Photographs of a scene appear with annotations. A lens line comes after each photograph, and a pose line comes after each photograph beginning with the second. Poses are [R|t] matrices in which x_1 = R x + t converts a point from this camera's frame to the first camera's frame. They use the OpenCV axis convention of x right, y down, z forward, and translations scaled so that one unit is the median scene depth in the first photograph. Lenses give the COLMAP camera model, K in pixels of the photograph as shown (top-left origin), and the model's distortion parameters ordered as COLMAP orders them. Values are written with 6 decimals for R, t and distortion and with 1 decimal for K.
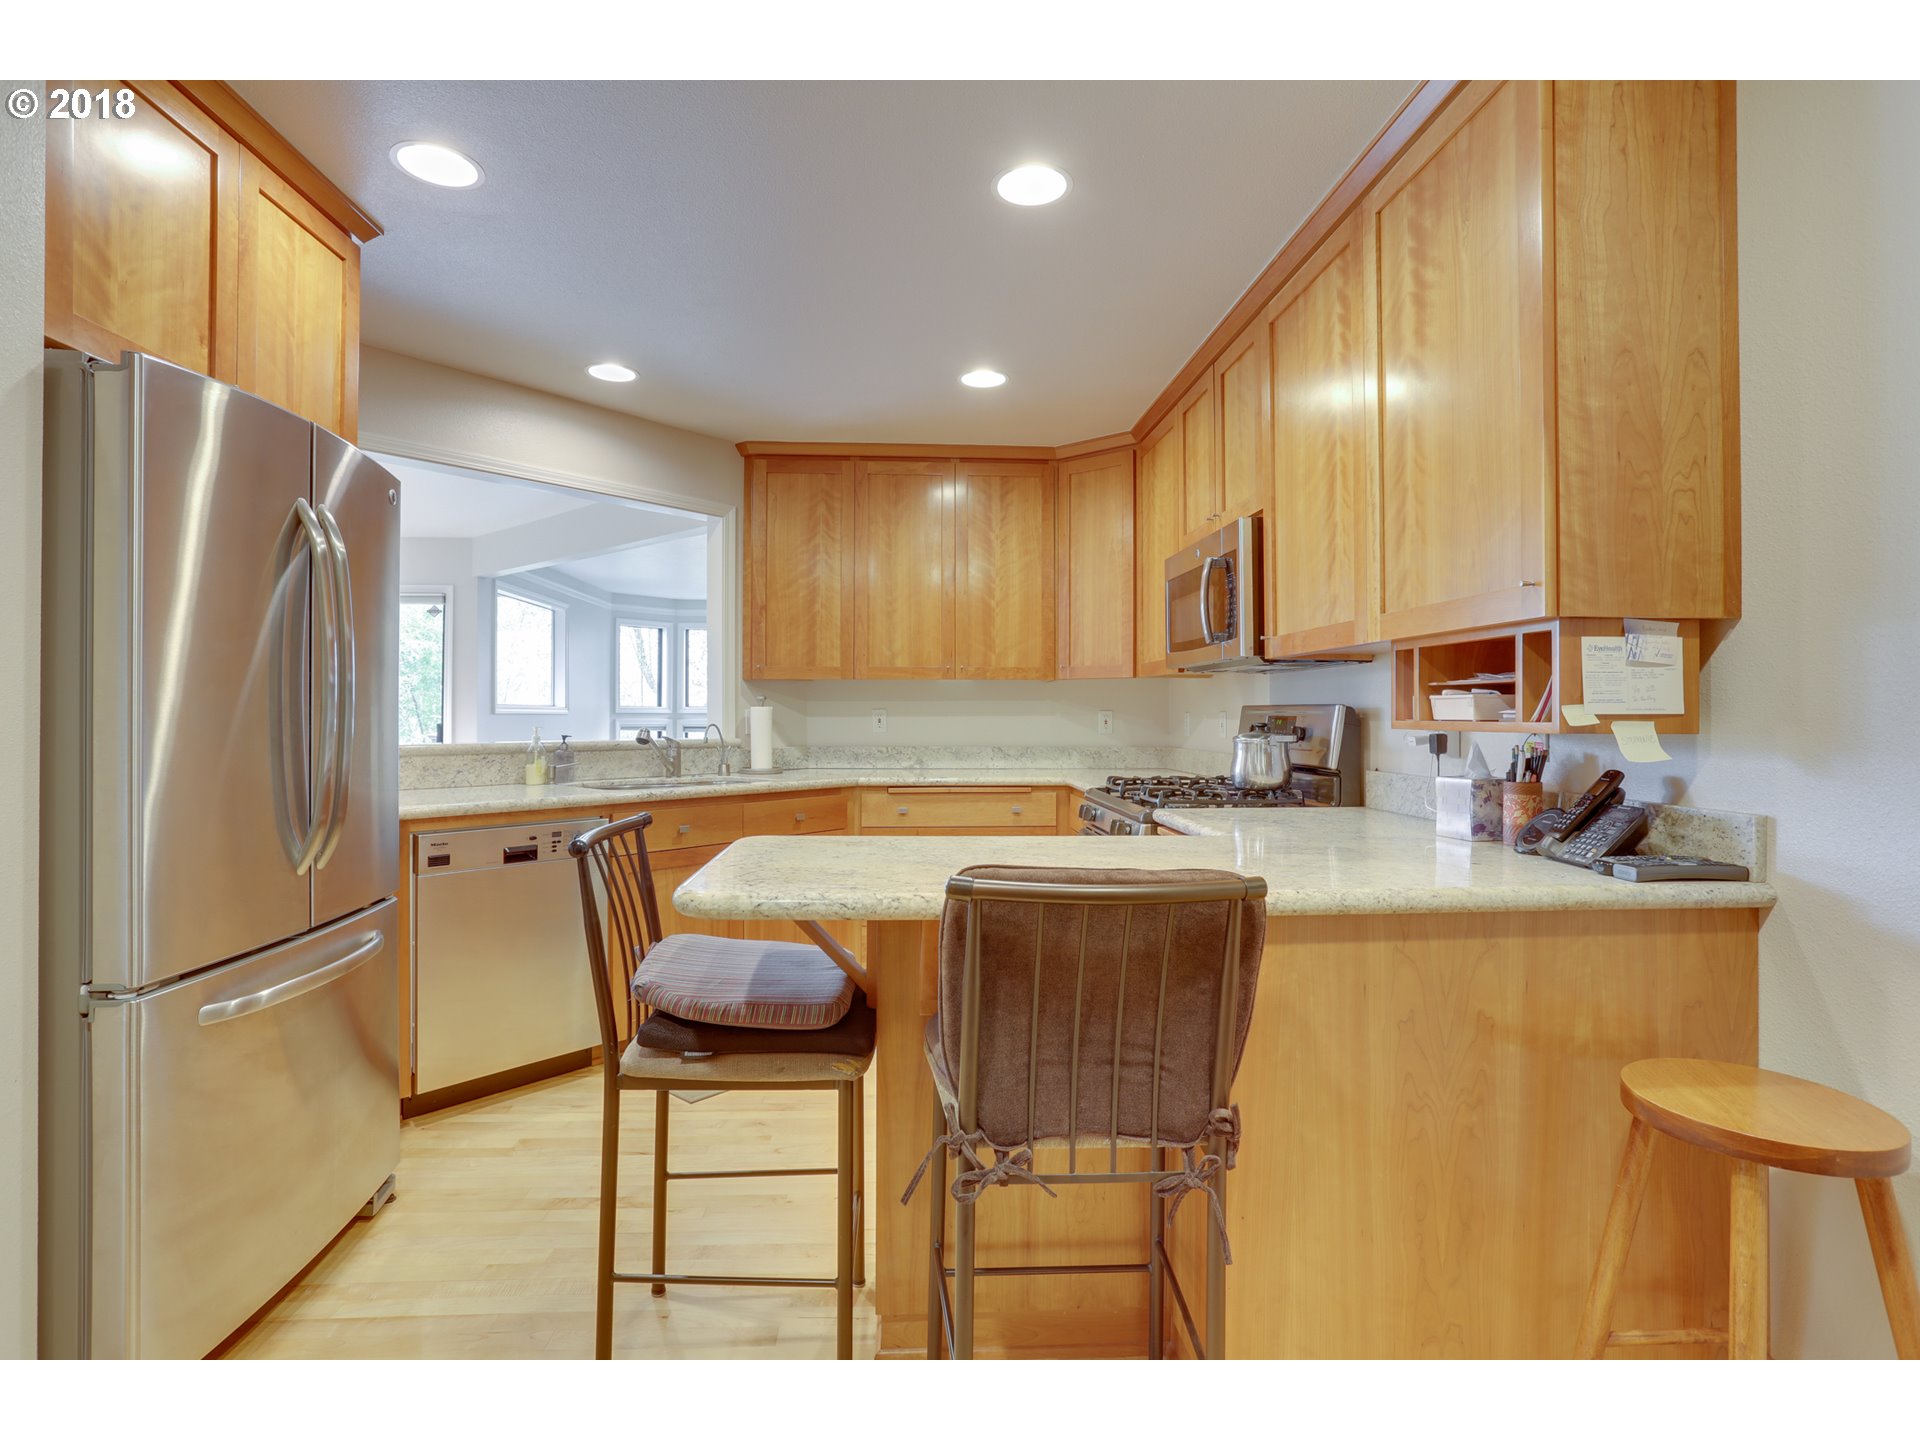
lens RADIAL K [[936.7, 0, 957.1], [0, 936.7, 709.7], [0, 0, 1]] dist [-0.061317, 0.038080]
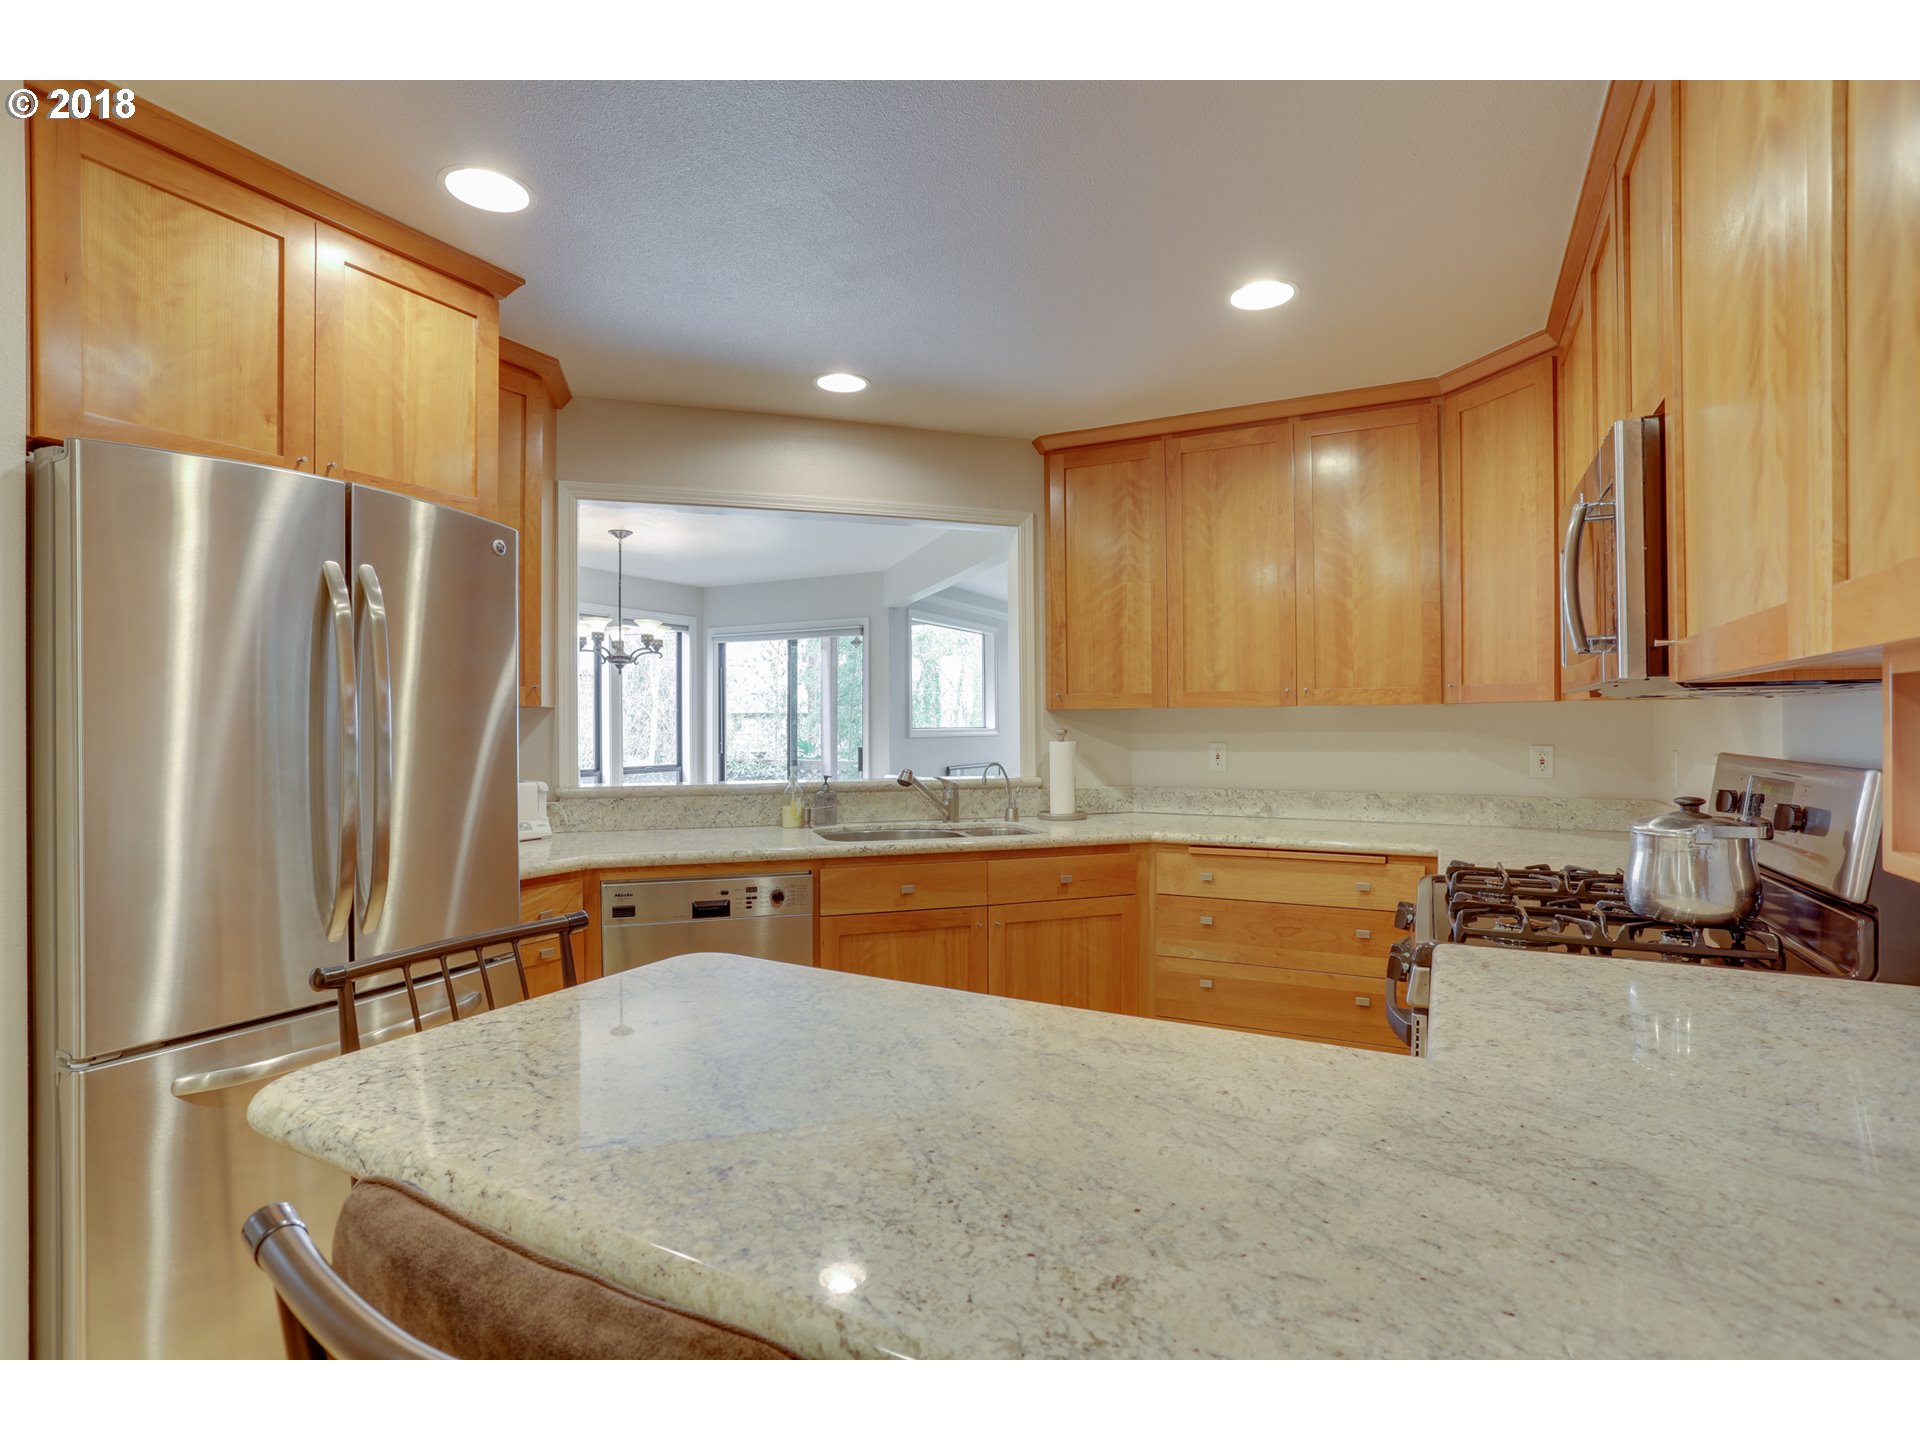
lens RADIAL K [[940.6, 0, 953.0], [0, 940.6, 723.4], [0, 0, 1]] dist [-0.056940, 0.032990]
pose [[0.855828, -0.006363, -0.517221, 0.152834], [0.007773, 0.999970, 0.000560, -0.020818], [0.517201, -0.004500, 0.855852, 0.203736]]
